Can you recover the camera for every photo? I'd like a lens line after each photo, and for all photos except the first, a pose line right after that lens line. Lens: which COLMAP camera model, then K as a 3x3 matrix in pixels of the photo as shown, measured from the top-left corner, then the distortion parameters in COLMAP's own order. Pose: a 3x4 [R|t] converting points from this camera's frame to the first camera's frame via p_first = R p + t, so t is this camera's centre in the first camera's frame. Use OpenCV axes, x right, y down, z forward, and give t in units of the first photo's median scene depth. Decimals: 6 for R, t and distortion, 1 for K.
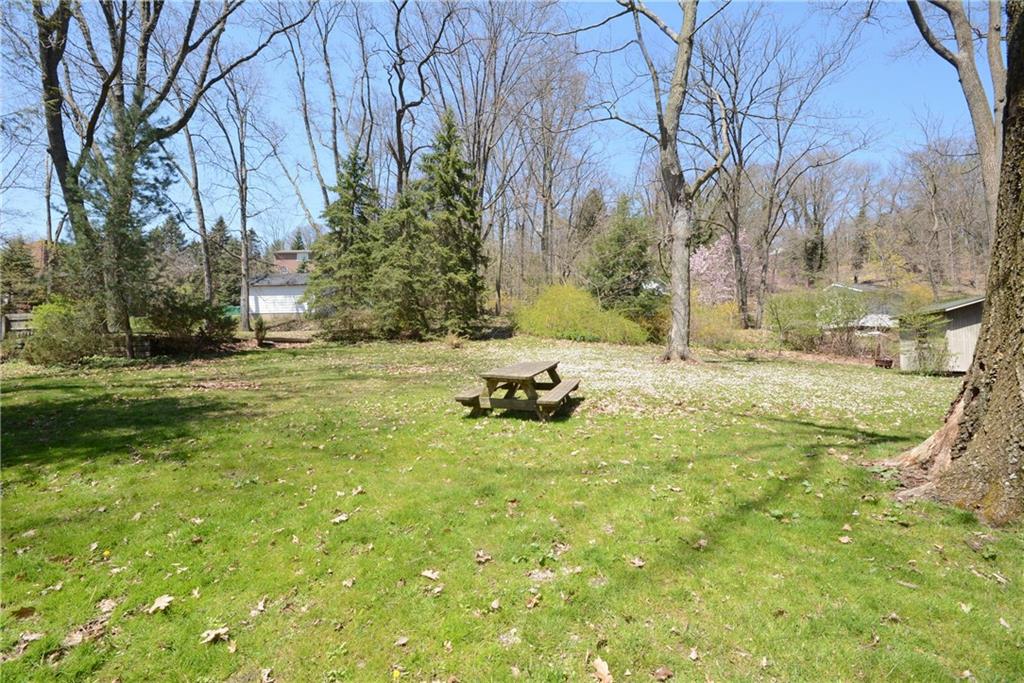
lens RADIAL K [[451.1, 0, 514.6], [0, 451.1, 340.9], [0, 0, 1]] dist [0.008827, -0.012675]
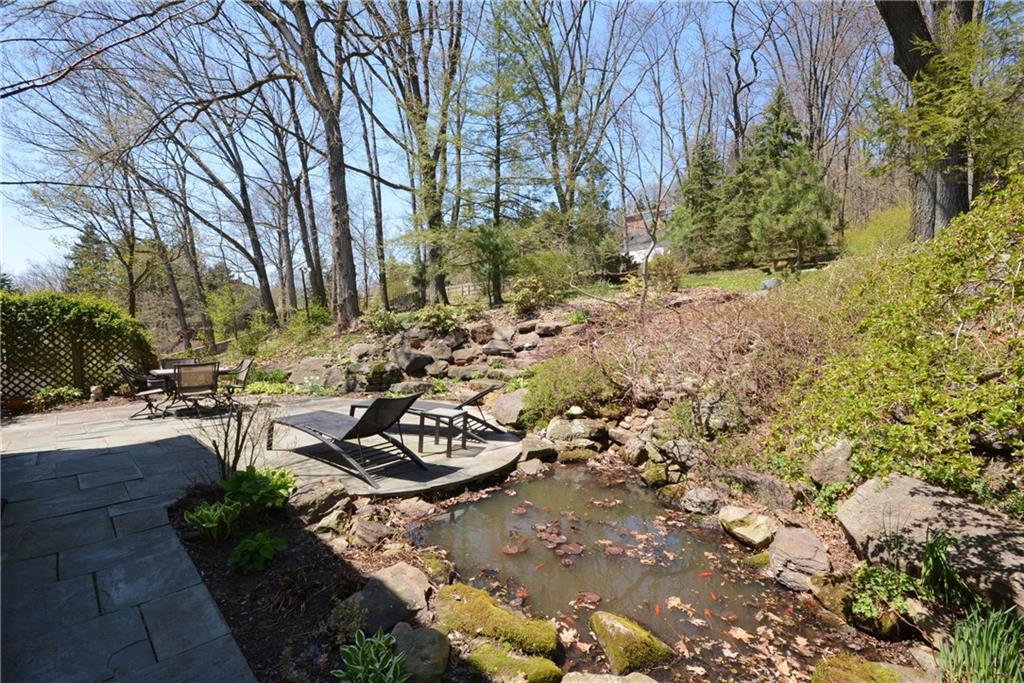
lens RADIAL K [[465.7, 0, 507.3], [0, 465.7, 346.0], [0, 0, 1]] dist [-0.002805, -0.000722]
pose [[0.761126, 0.016664, -0.648390, 0.140315], [0.050585, 0.995100, 0.084956, 0.075131], [0.646629, -0.097461, 0.756553, -0.576641]]
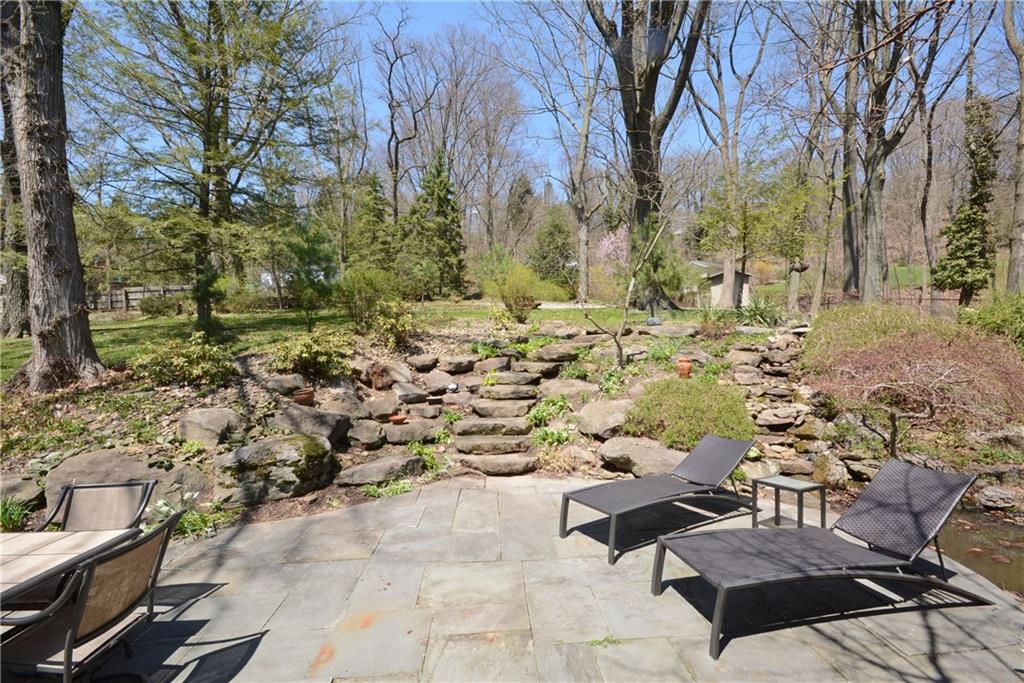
lens RADIAL K [[451.1, 0, 514.6], [0, 451.1, 340.9], [0, 0, 1]] dist [0.008827, -0.012675]
pose [[0.987316, -0.031434, 0.155623, -0.155364], [0.023485, 0.998337, 0.052654, 0.060627], [-0.157019, -0.048331, 0.986412, -0.575284]]
